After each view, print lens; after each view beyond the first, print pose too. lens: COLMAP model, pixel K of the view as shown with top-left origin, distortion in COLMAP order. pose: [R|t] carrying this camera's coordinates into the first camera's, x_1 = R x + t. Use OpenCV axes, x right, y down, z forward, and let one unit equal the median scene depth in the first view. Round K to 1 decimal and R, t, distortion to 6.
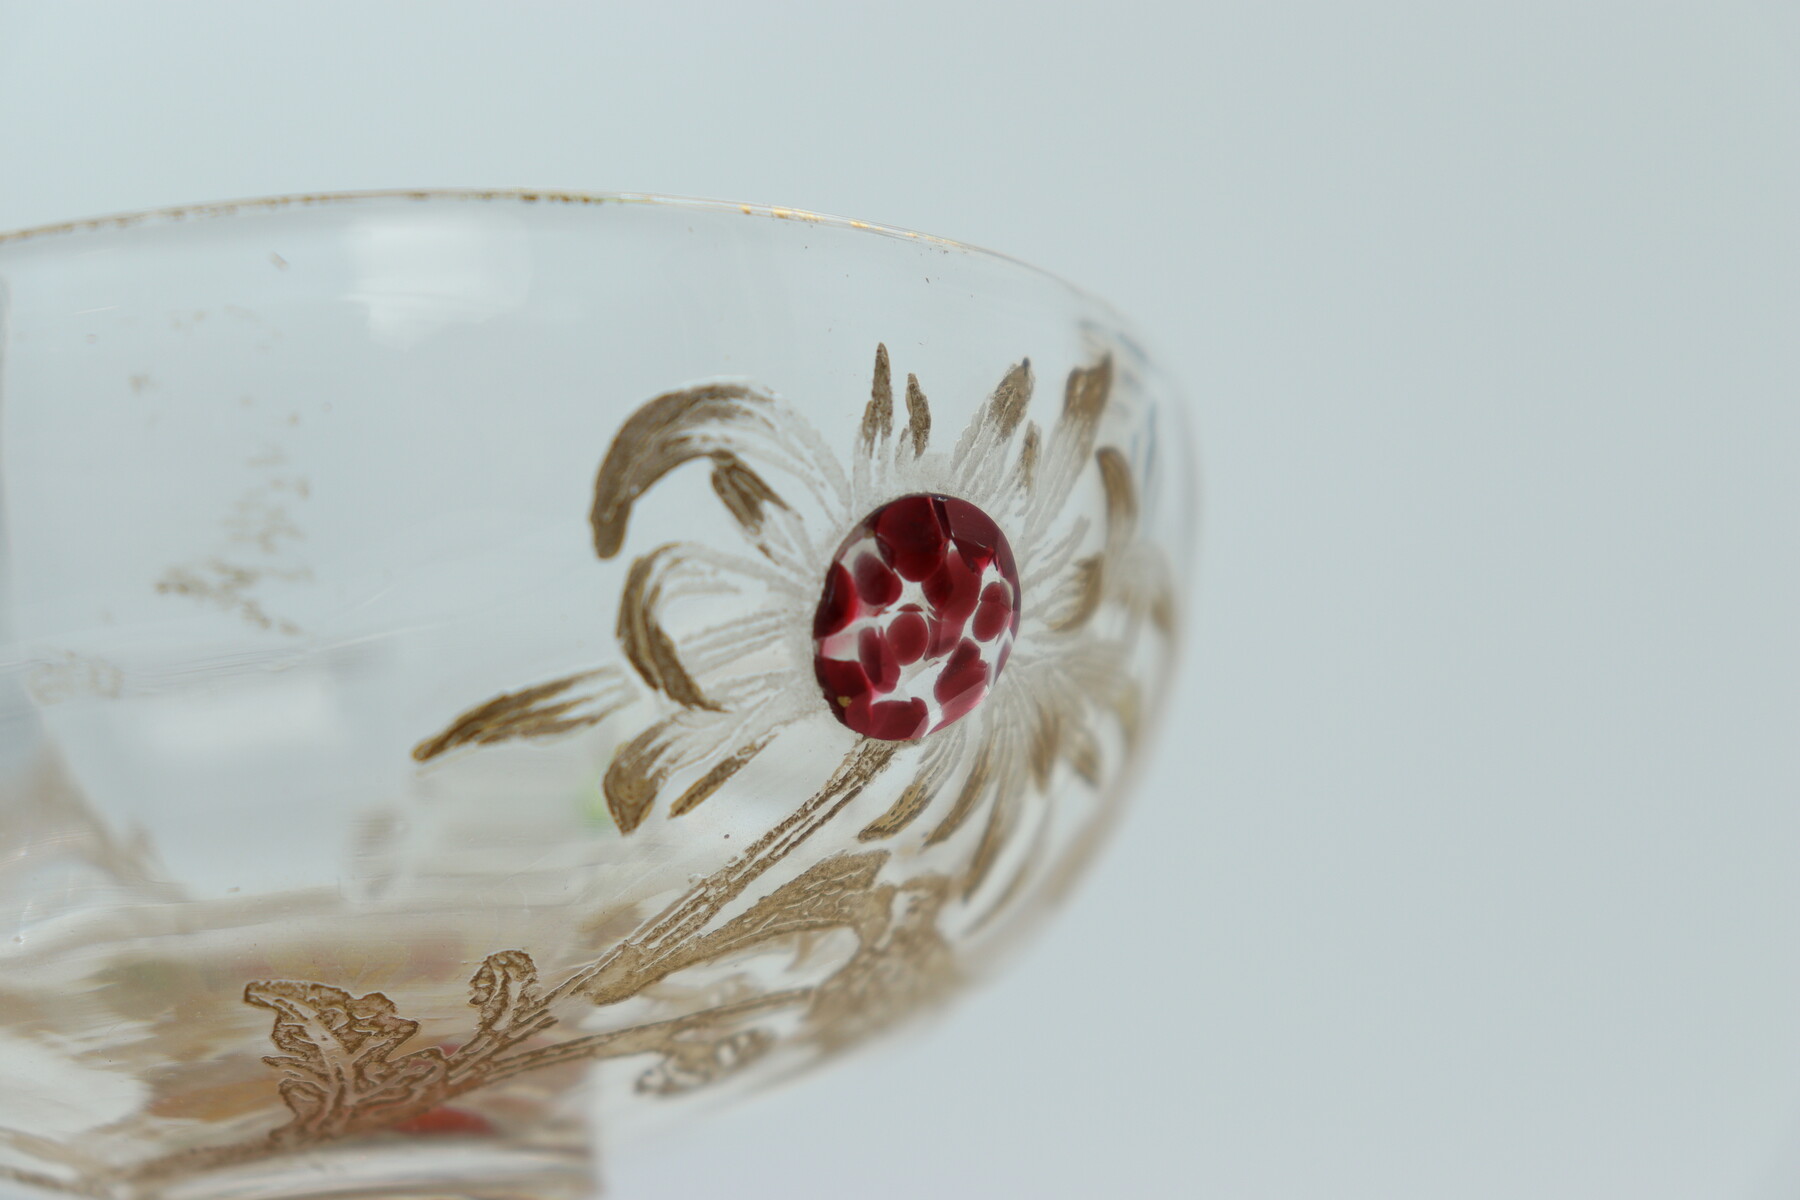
lens RADIAL K [[3898.9, 0, 900.0], [0, 3898.9, 600.0], [0, 0, 1]] dist [-0.025625, -0.125915]
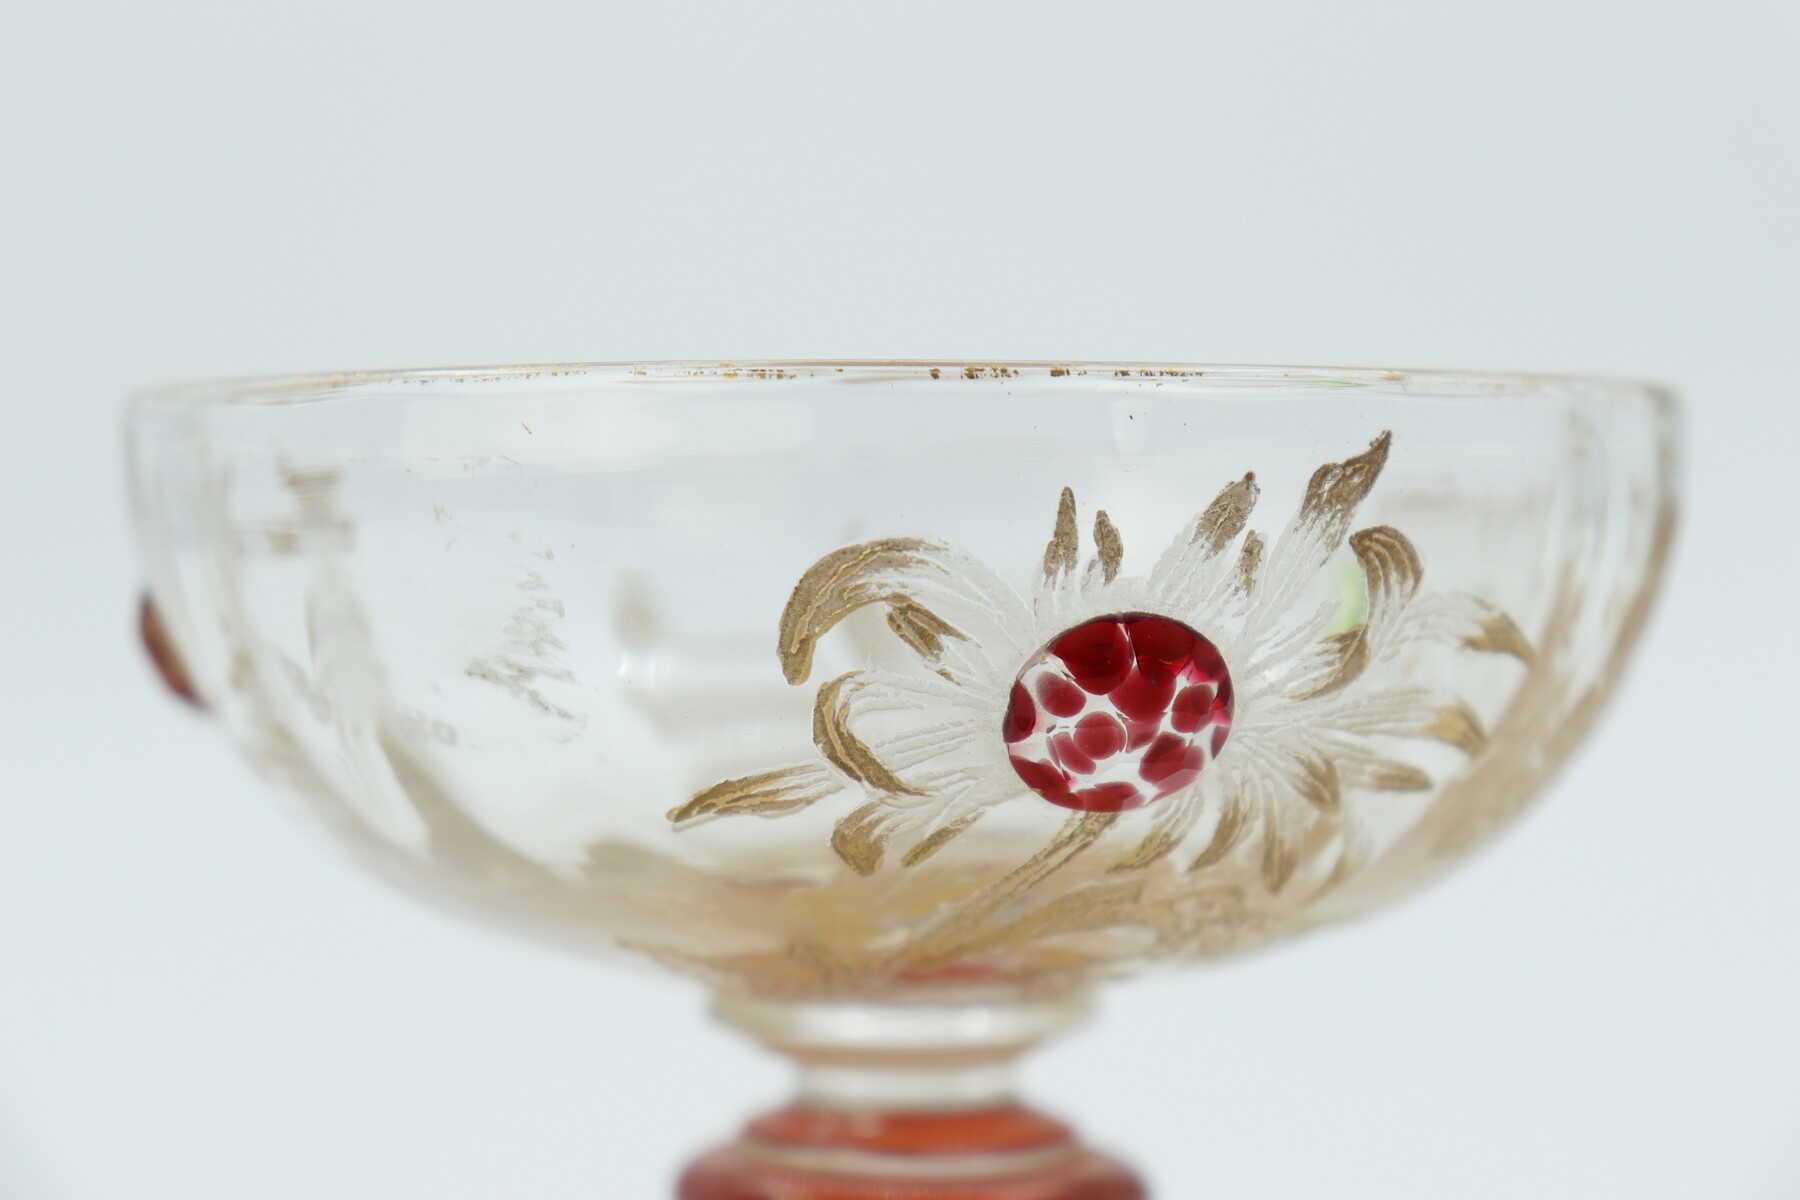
lens RADIAL K [[3898.9, 0, 900.0], [0, 3898.9, 600.0], [0, 0, 1]] dist [-0.025625, -0.125915]
pose [[0.868267, 0.114884, -0.482612, 0.498329], [0.028366, 0.959729, 0.279493, -0.350148], [0.495286, -0.256364, 0.830042, 0.048156]]
